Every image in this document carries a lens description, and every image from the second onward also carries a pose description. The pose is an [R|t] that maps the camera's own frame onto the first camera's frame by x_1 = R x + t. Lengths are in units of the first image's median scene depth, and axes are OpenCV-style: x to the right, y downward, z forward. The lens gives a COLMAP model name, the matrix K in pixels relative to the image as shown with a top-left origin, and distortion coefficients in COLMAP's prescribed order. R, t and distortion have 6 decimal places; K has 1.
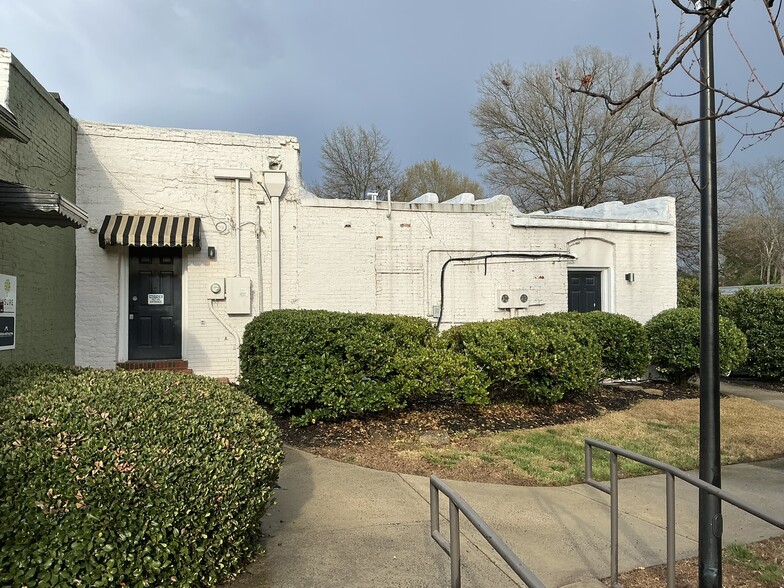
lens RADIAL K [[650.6, 0, 389.6], [0, 650.6, 295.8], [0, 0, 1]] dist [0.128653, -0.244965]
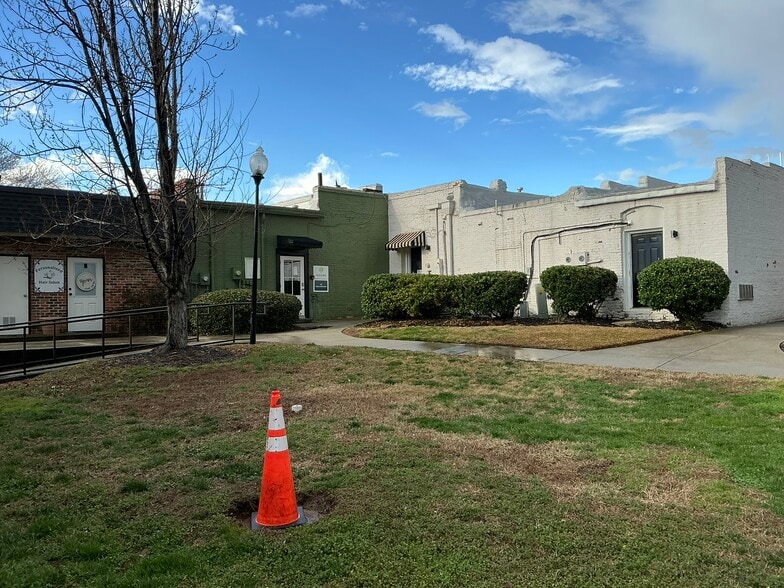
lens RADIAL K [[662.7, 0, 391.8], [0, 662.7, 272.3], [0, 0, 1]] dist [0.060956, -0.134474]
pose [[0.443916, -0.052894, -0.894506, 1.300169], [0.037466, 0.998479, -0.040448, 0.075493], [0.895285, -0.015558, 0.445222, 0.005269]]
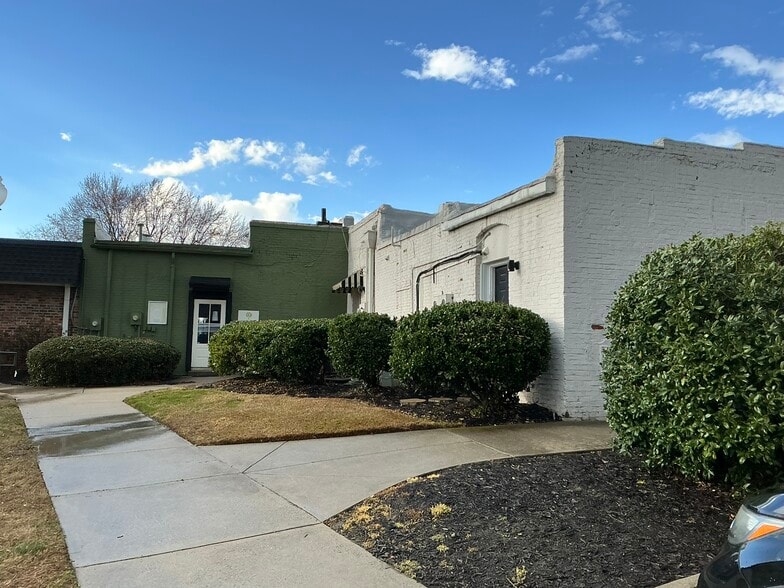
lens RADIAL K [[662.7, 0, 391.8], [0, 662.7, 272.3], [0, 0, 1]] dist [0.060956, -0.134474]
pose [[0.047179, -0.117007, -0.992010, 1.197933], [0.004672, 0.993131, -0.116917, 0.073173], [0.998876, 0.000881, 0.047402, 0.881319]]
